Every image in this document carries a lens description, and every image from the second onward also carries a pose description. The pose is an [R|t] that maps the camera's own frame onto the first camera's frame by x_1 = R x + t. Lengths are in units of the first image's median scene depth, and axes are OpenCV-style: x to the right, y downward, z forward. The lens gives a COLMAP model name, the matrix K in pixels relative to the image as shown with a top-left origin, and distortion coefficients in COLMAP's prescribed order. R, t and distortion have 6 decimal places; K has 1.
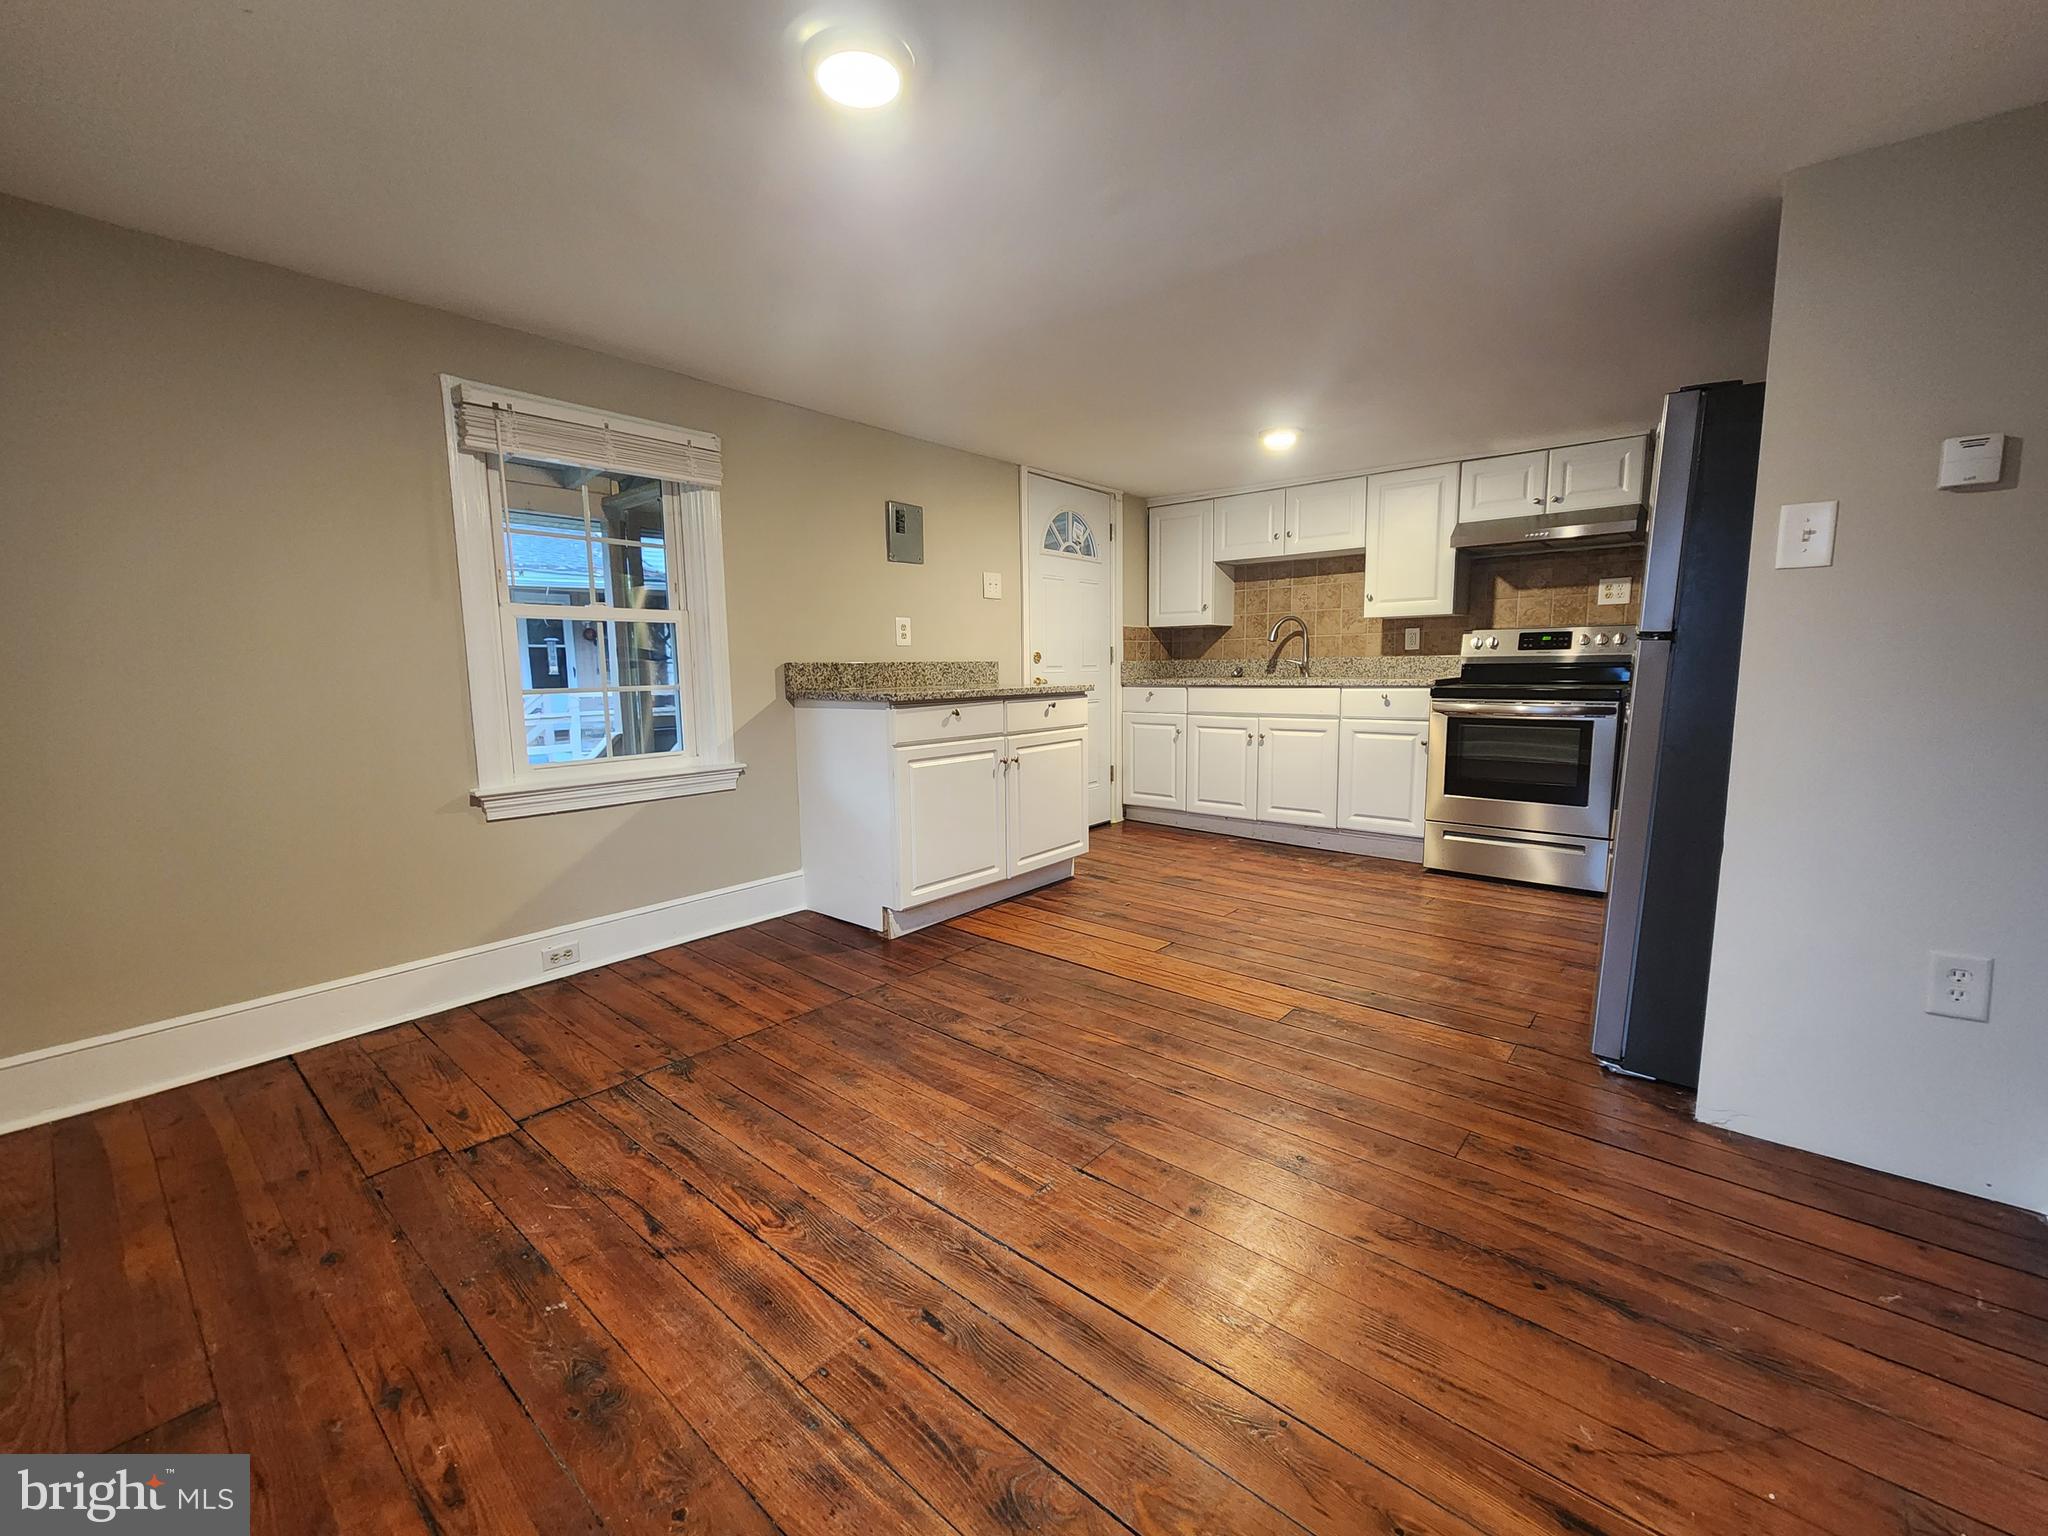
lens RADIAL K [[832.9, 0, 1027.5], [0, 832.9, 771.9], [0, 0, 1]] dist [0.002694, 0.000219]
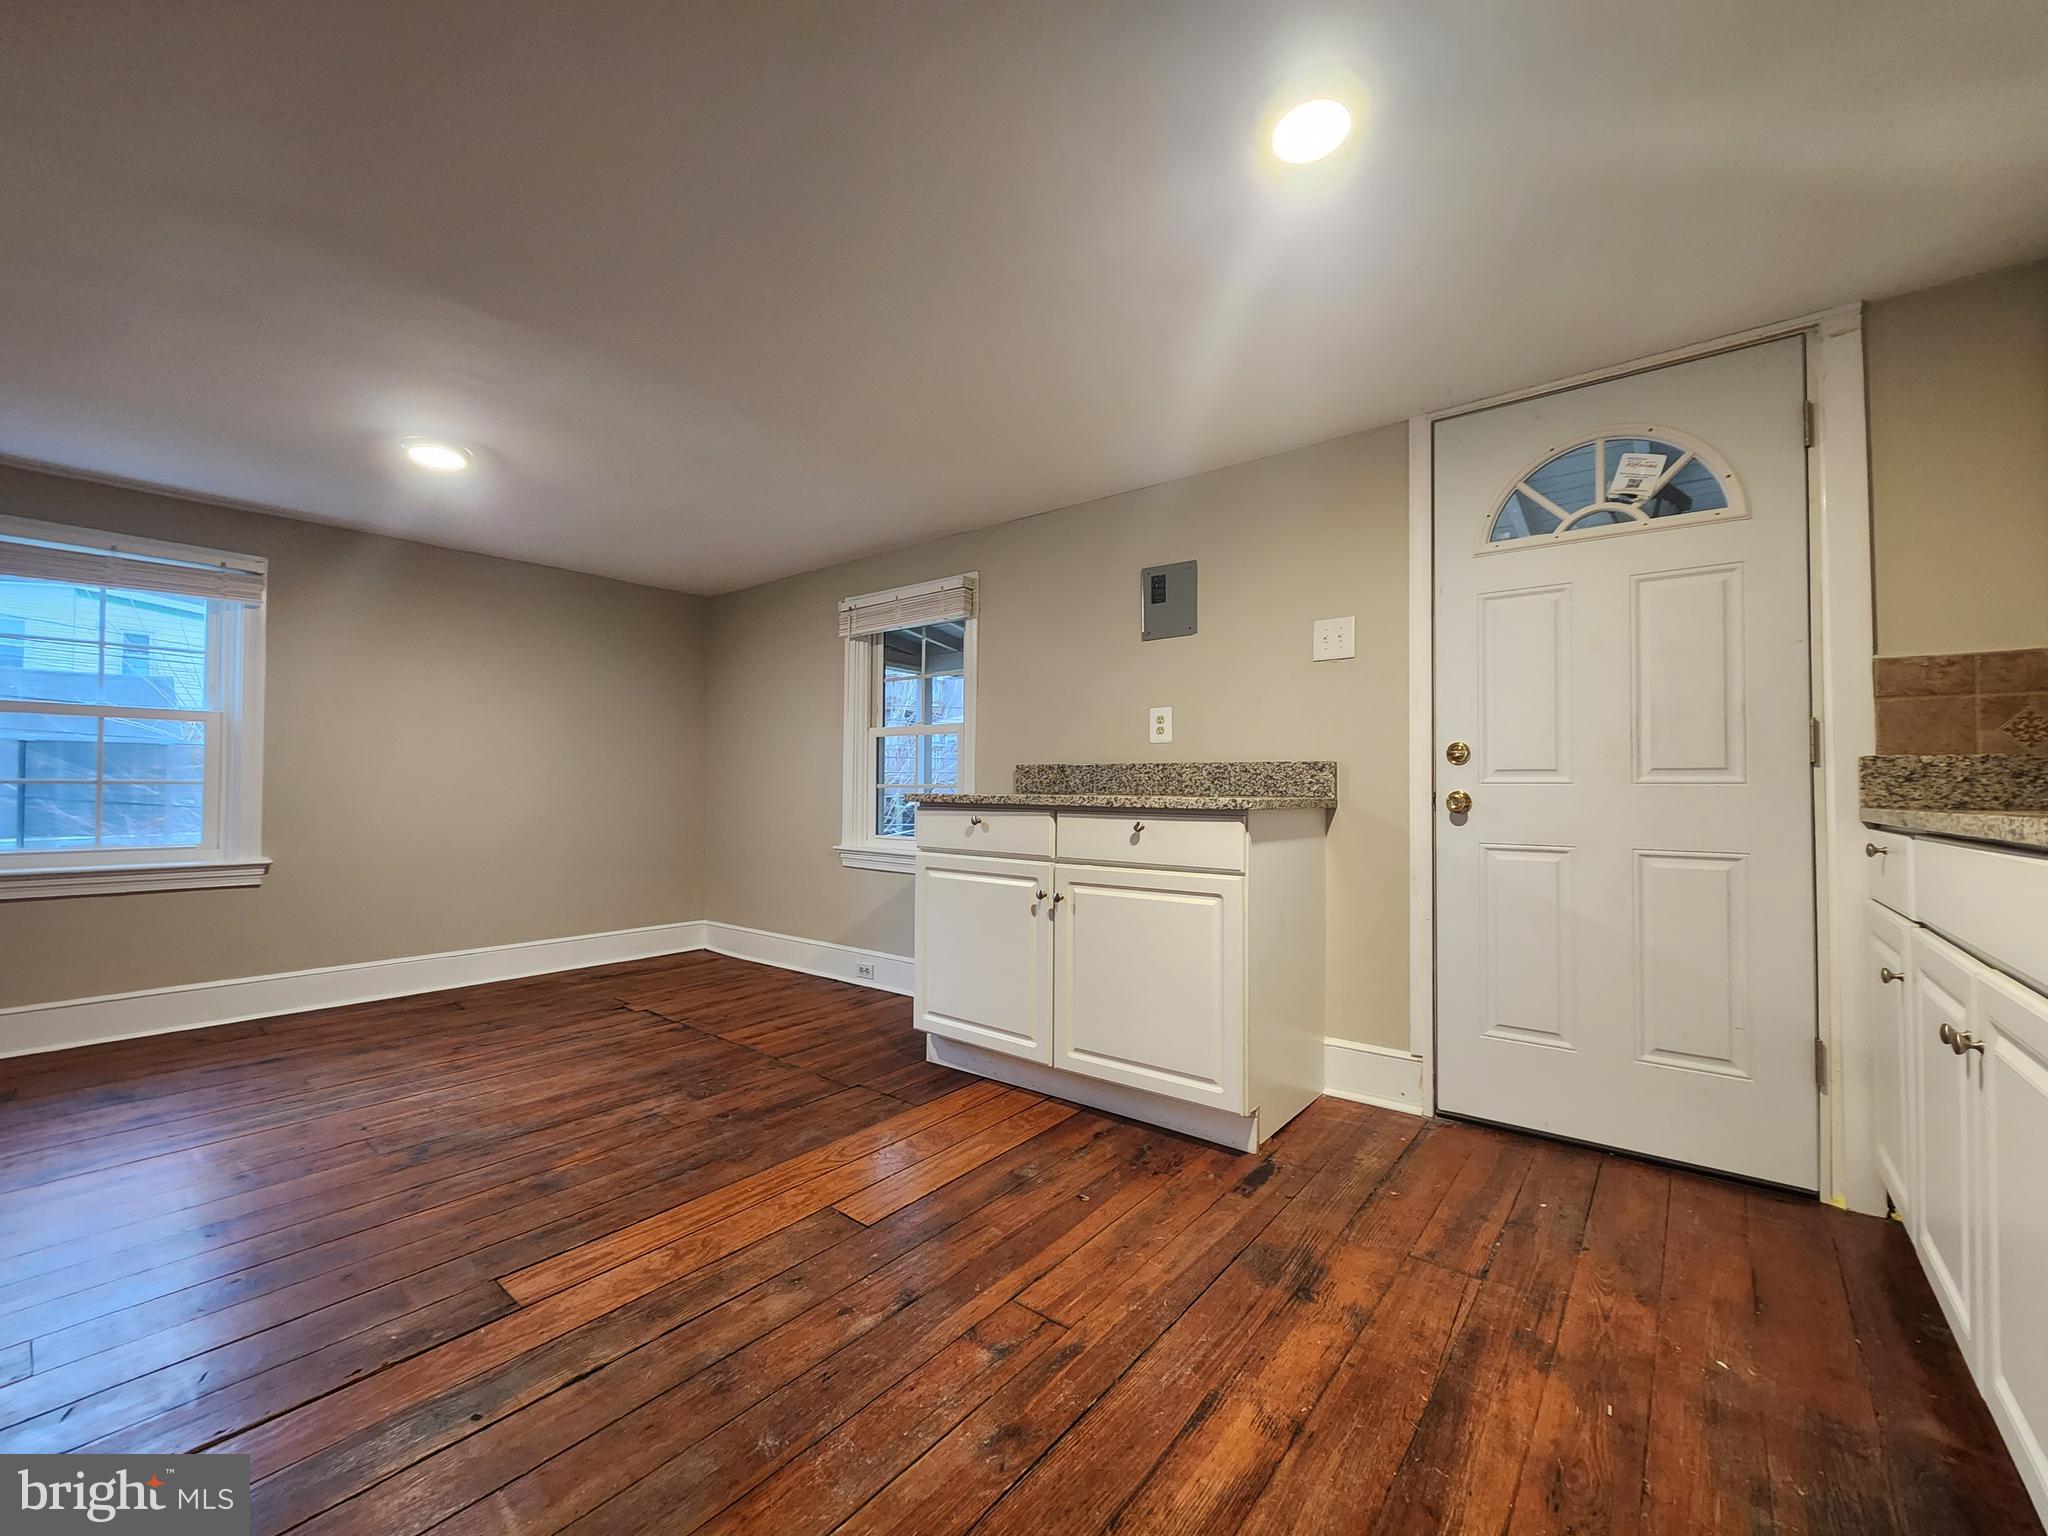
lens RADIAL K [[832.9, 0, 1027.5], [0, 832.9, 771.9], [0, 0, 1]] dist [0.002694, 0.000219]
pose [[0.021332, -0.007994, -0.999740, 0.563185], [-0.137268, 0.990475, -0.010849, -0.088968], [0.990304, 0.137463, 0.020032, 0.776108]]
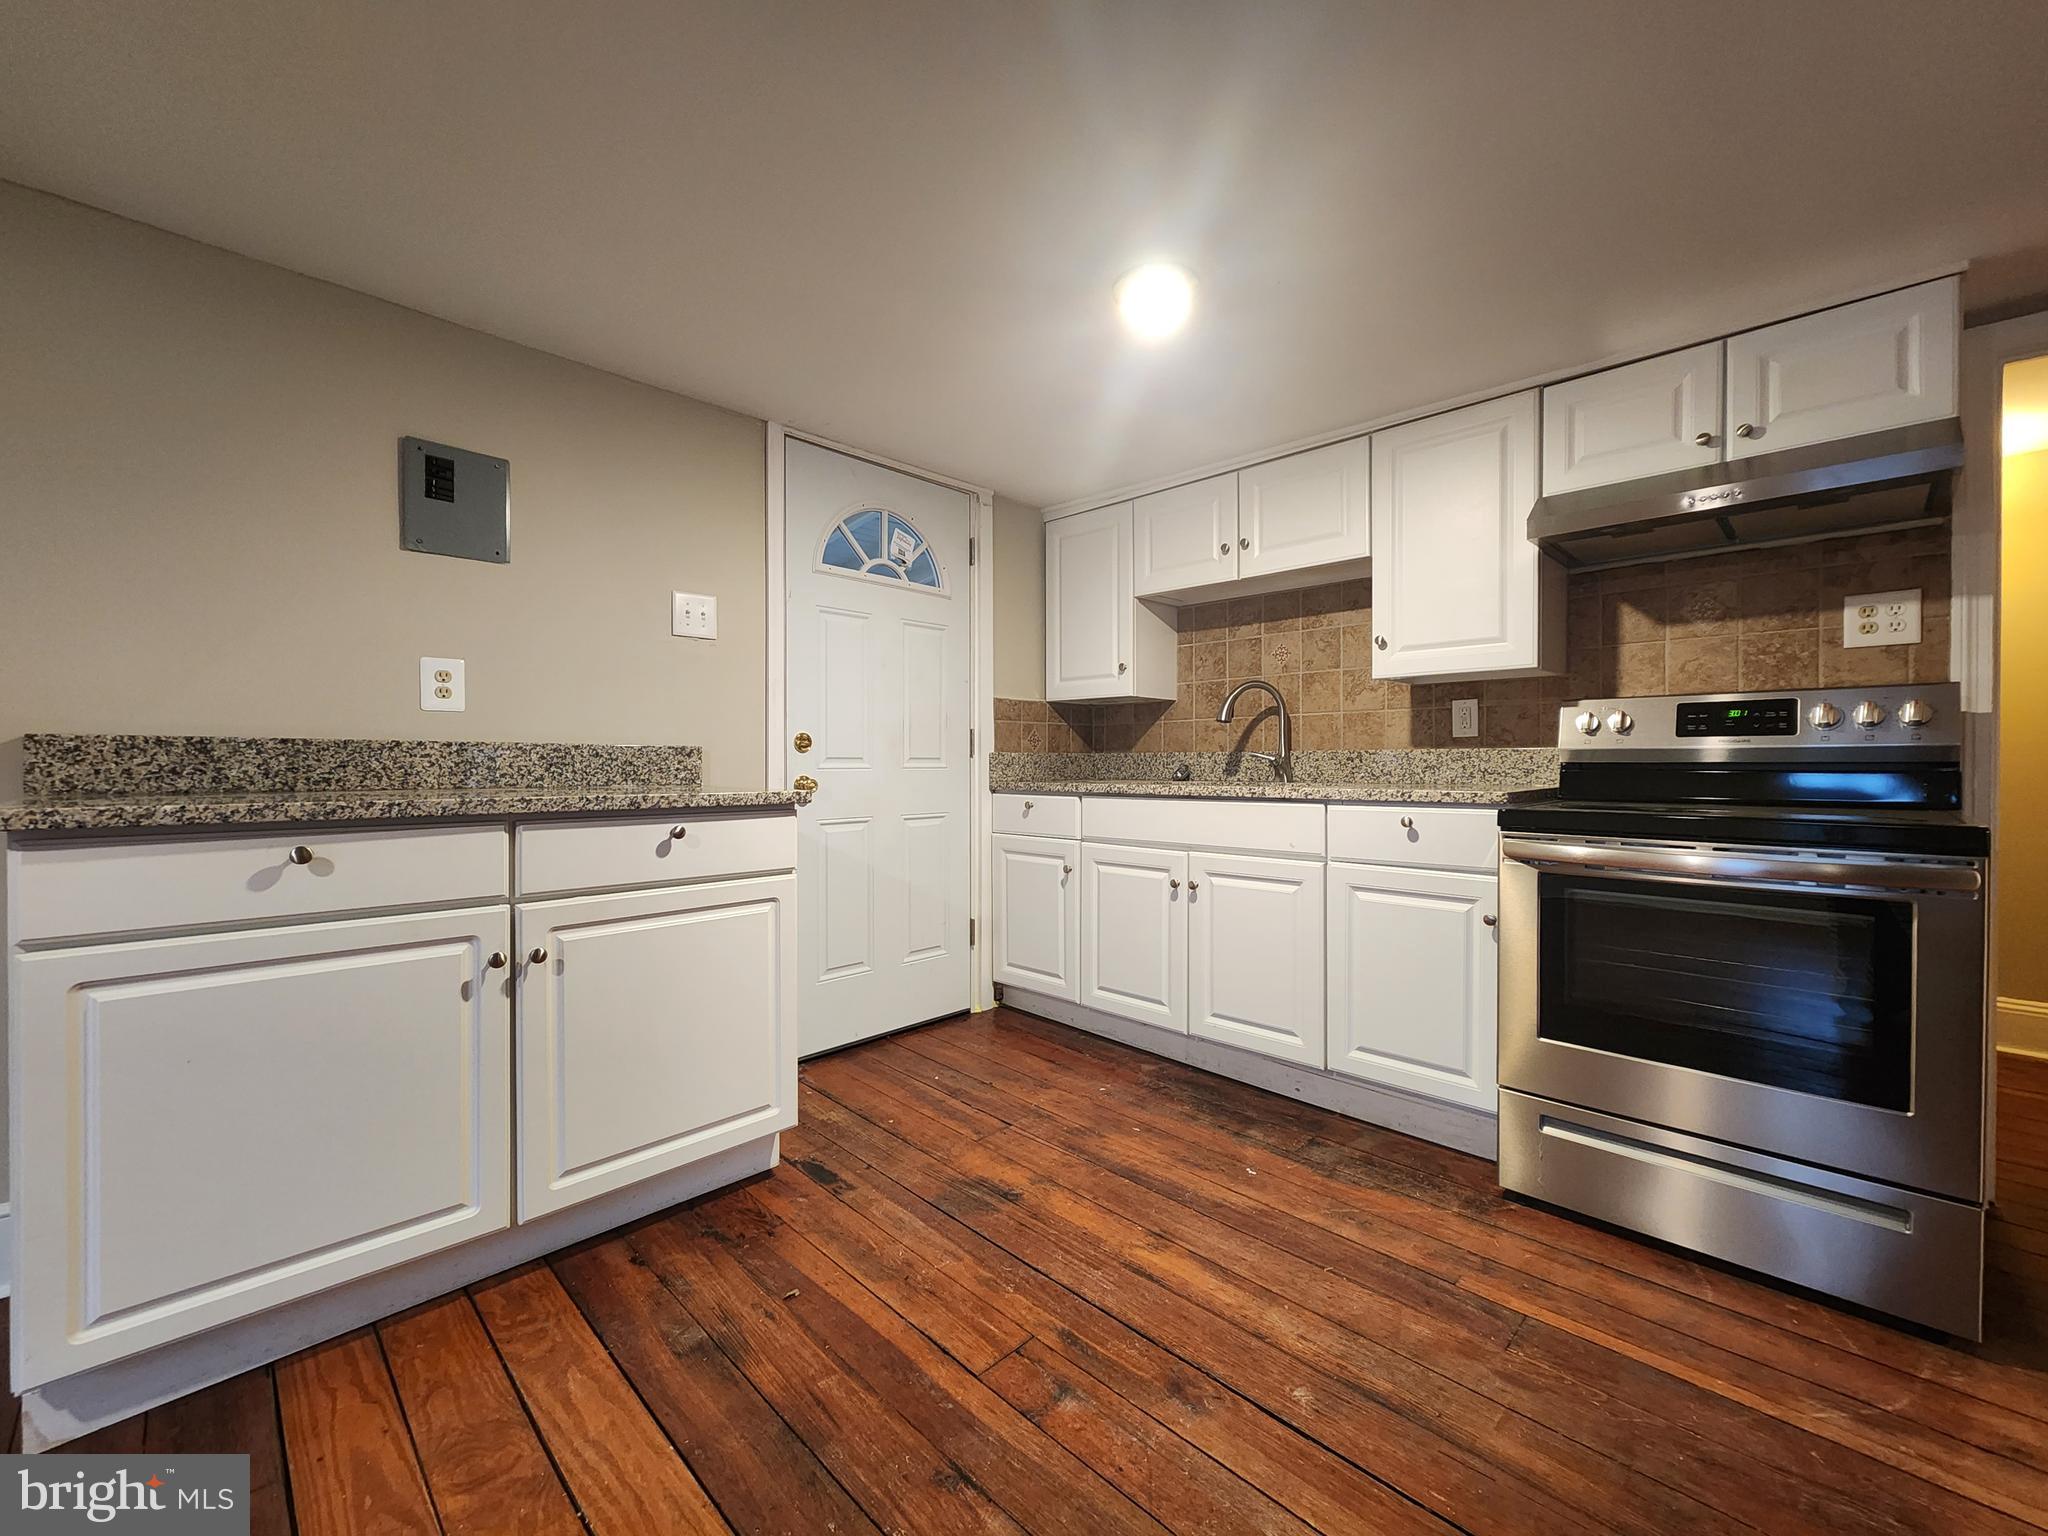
lens RADIAL K [[832.9, 0, 1027.5], [0, 832.9, 771.9], [0, 0, 1]] dist [0.002694, 0.000219]
pose [[0.996585, 0.014604, -0.081267, 0.233239], [-0.024076, 0.992861, -0.116824, -0.055079], [0.078981, 0.118381, 0.989822, 0.462488]]
